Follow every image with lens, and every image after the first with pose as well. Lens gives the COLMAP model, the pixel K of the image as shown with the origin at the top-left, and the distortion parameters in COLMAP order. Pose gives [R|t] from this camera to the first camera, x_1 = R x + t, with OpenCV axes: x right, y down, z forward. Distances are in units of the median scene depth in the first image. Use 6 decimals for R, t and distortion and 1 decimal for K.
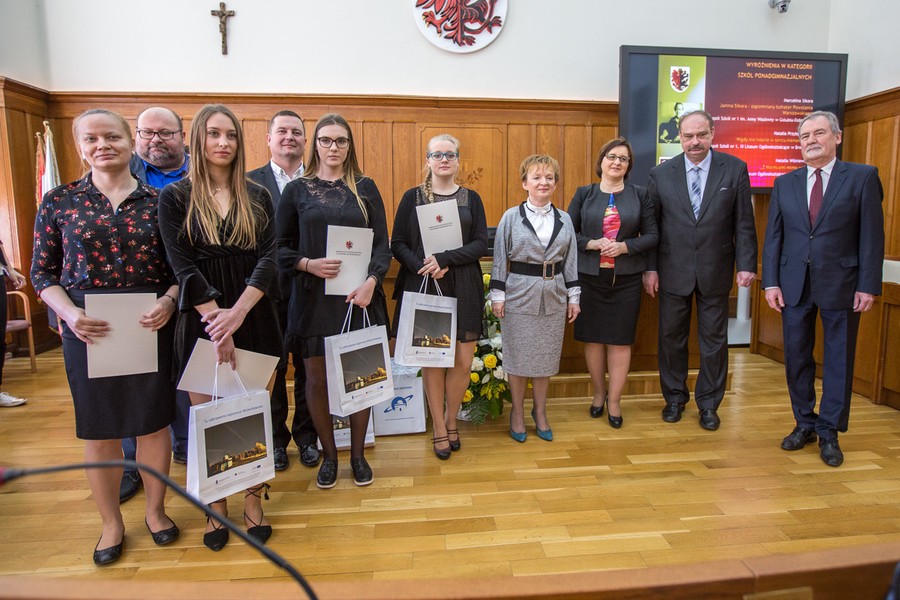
lens RADIAL K [[547.4, 0, 473.1], [0, 547.4, 270.9], [0, 0, 1]] dist [-0.032691, 0.021133]
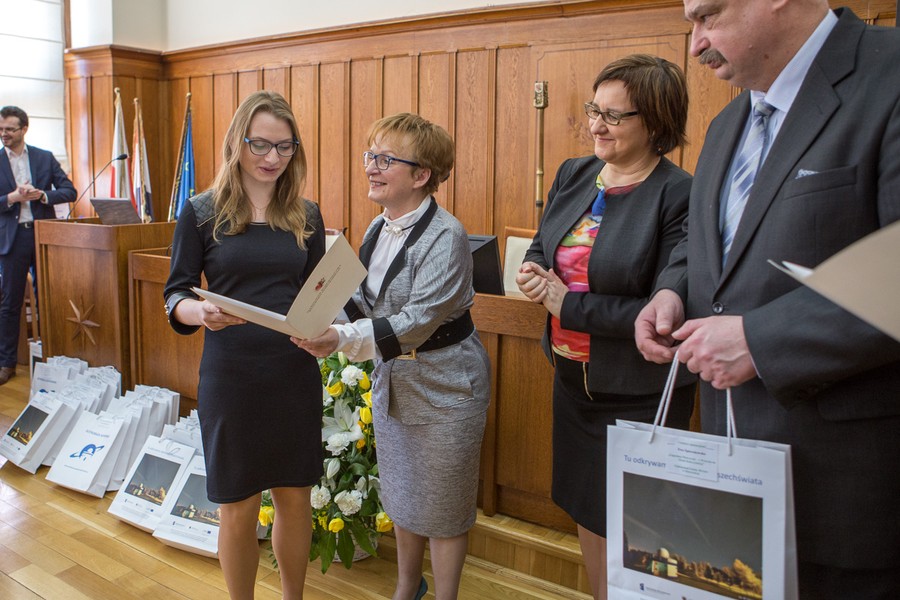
lens RADIAL K [[748.6, 0, 383.1], [0, 748.6, 261.4], [0, 0, 1]] dist [-0.096787, 0.003370]
pose [[0.756030, 0.090183, -0.648294, 0.354284], [-0.074403, 0.995884, 0.051768, -0.064923], [0.650294, 0.009097, 0.759628, 0.280629]]
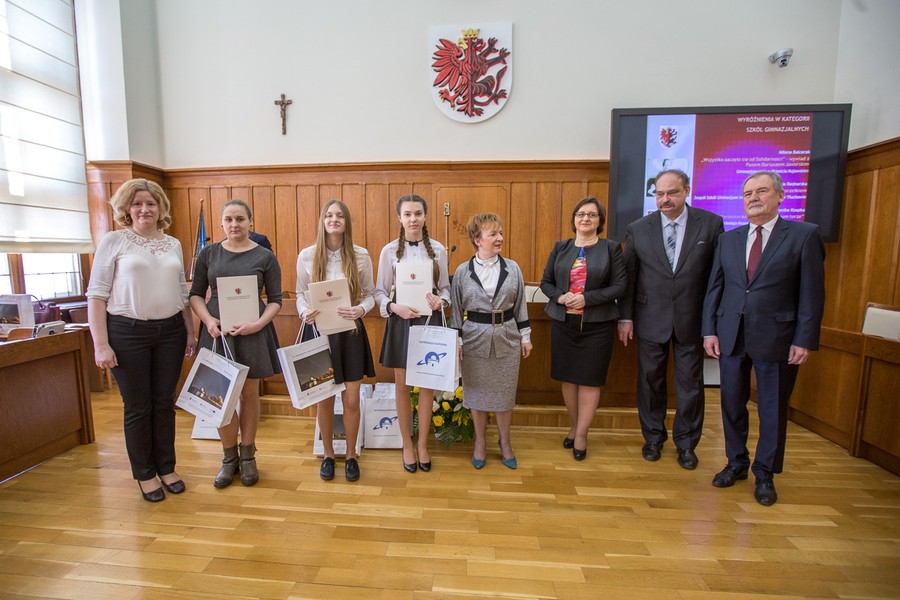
lens RADIAL K [[454.0, 0, 429.5], [0, 454.0, 303.9], [0, 0, 1]] dist [-0.031093, 0.010002]
pose [[0.979668, 0.023011, -0.199301, 0.099007], [-0.021689, 0.999726, 0.008813, -0.018768], [0.199450, -0.004311, 0.979899, 0.029839]]
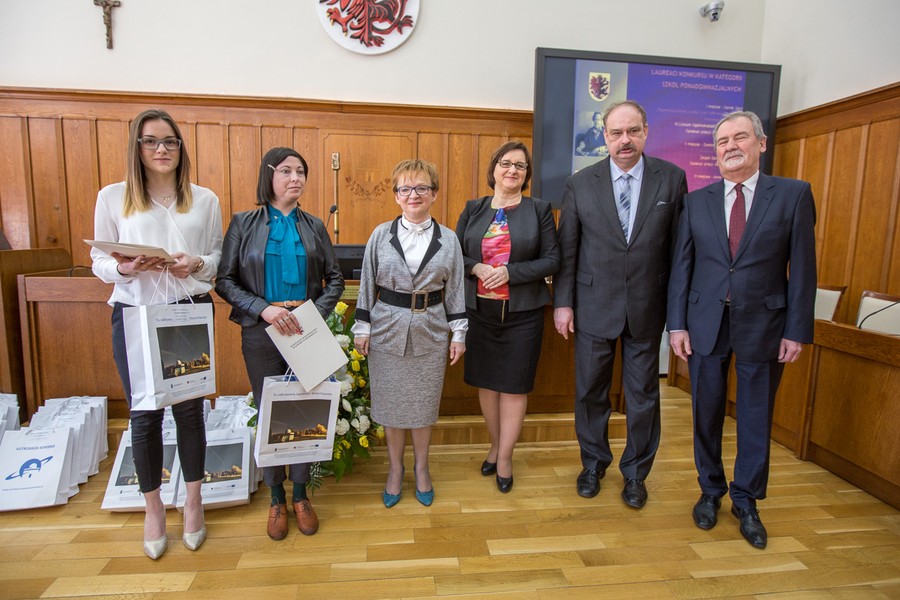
lens RADIAL K [[498.6, 0, 442.6], [0, 498.6, 283.3], [0, 0, 1]] dist [-0.027737, 0.012981]
pose [[0.999715, 0.021441, 0.010479, 0.111095], [-0.021571, 0.999690, 0.012448, -0.023528], [-0.010209, -0.012670, 0.999868, 0.156280]]
